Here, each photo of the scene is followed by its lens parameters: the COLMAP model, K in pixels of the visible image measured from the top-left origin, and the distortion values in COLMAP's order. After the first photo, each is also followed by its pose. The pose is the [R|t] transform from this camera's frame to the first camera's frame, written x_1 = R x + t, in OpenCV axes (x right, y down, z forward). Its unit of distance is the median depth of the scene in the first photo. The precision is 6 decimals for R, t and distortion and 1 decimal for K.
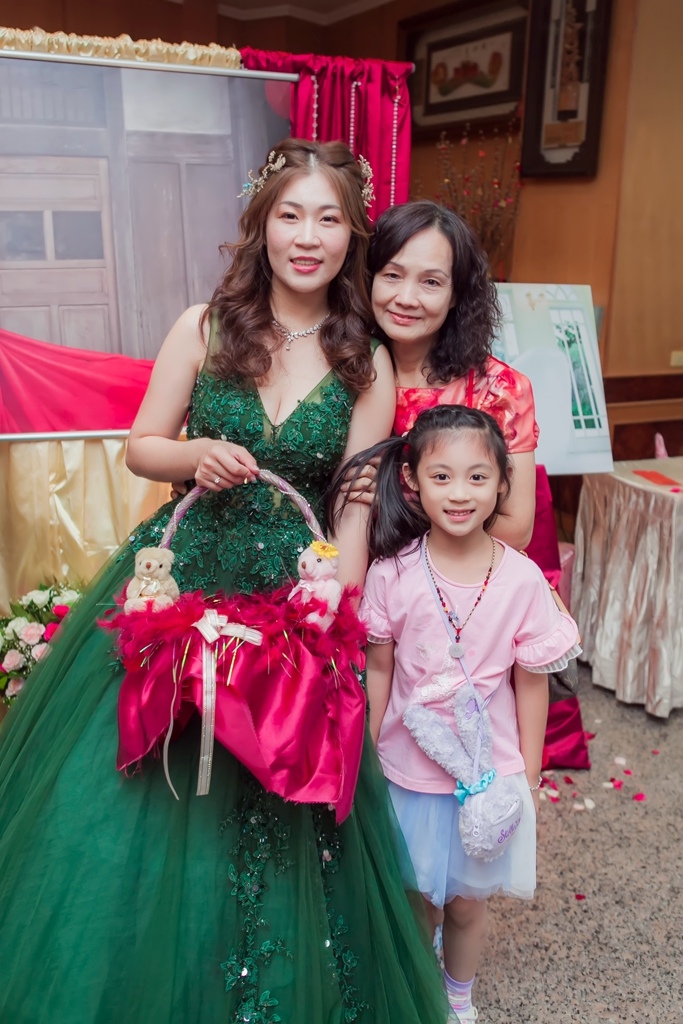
lens RADIAL K [[983.7, 0, 320.8], [0, 983.7, 437.5], [0, 0, 1]] dist [-0.001377, -0.007366]
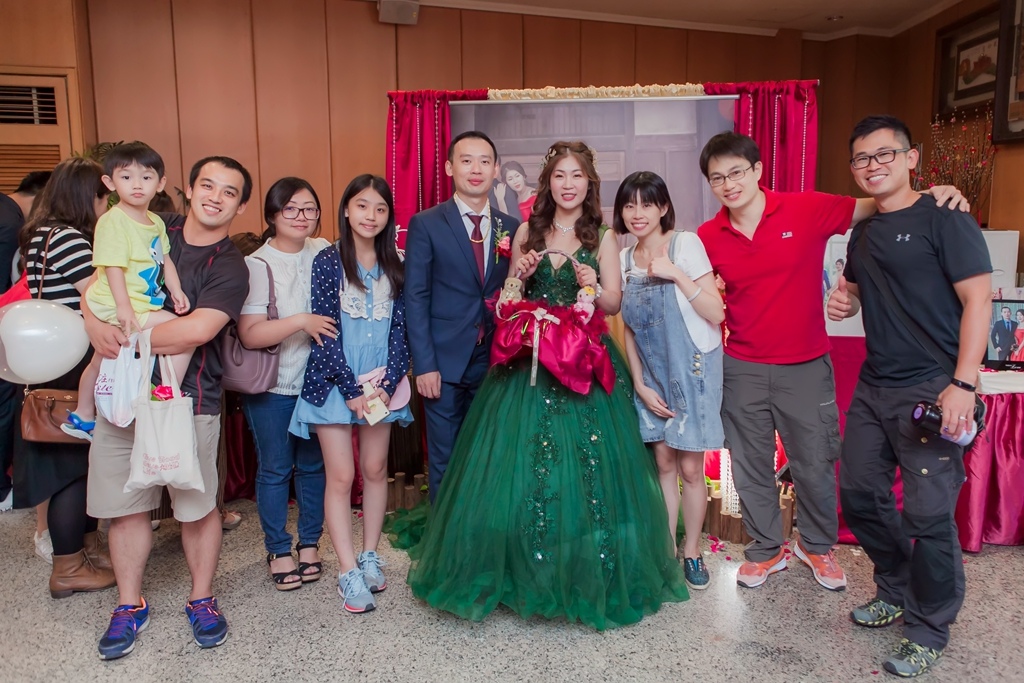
lens RADIAL K [[790.8, 0, 538.5], [0, 790.8, 321.5], [0, 0, 1]] dist [-0.011624, -0.008916]
pose [[0.873248, 0.041344, -0.485518, 0.337672], [-0.071193, 0.996527, -0.043188, 0.096213], [0.482047, 0.072279, 0.873159, -0.304287]]
